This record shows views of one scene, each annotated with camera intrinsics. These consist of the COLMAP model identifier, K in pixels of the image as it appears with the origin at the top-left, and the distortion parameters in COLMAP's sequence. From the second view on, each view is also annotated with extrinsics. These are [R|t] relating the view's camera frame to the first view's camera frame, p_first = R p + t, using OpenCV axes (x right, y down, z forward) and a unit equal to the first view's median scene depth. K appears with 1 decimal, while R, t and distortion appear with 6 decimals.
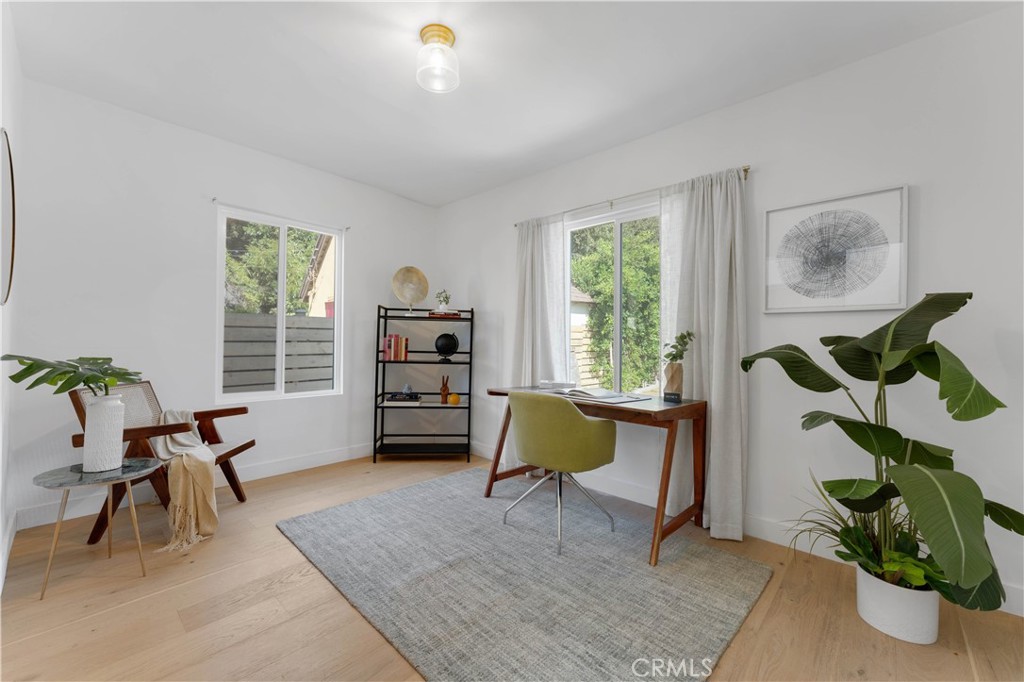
lens RADIAL K [[415.0, 0, 506.3], [0, 415.0, 340.5], [0, 0, 1]] dist [-0.006266, -0.000316]
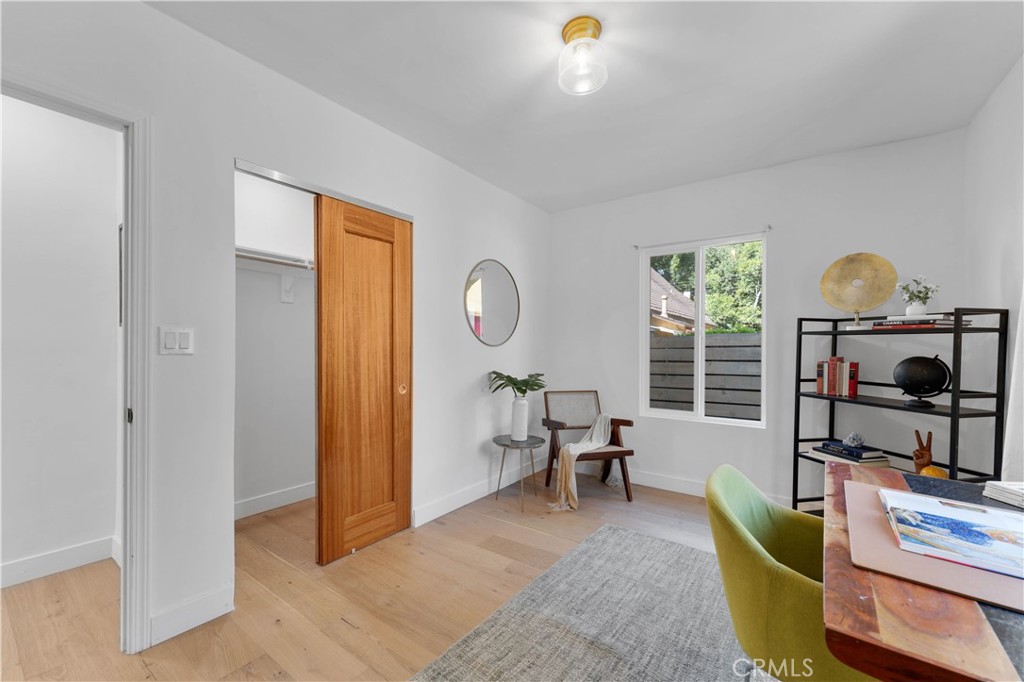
lens RADIAL K [[415.0, 0, 508.5], [0, 415.0, 344.1], [0, 0, 1]] dist [-0.006266, -0.000316]
pose [[0.118570, -0.014762, -0.992836, 0.360843], [-0.002418, 0.999882, -0.015156, -0.024497], [0.992943, 0.004198, 0.118520, 0.386432]]
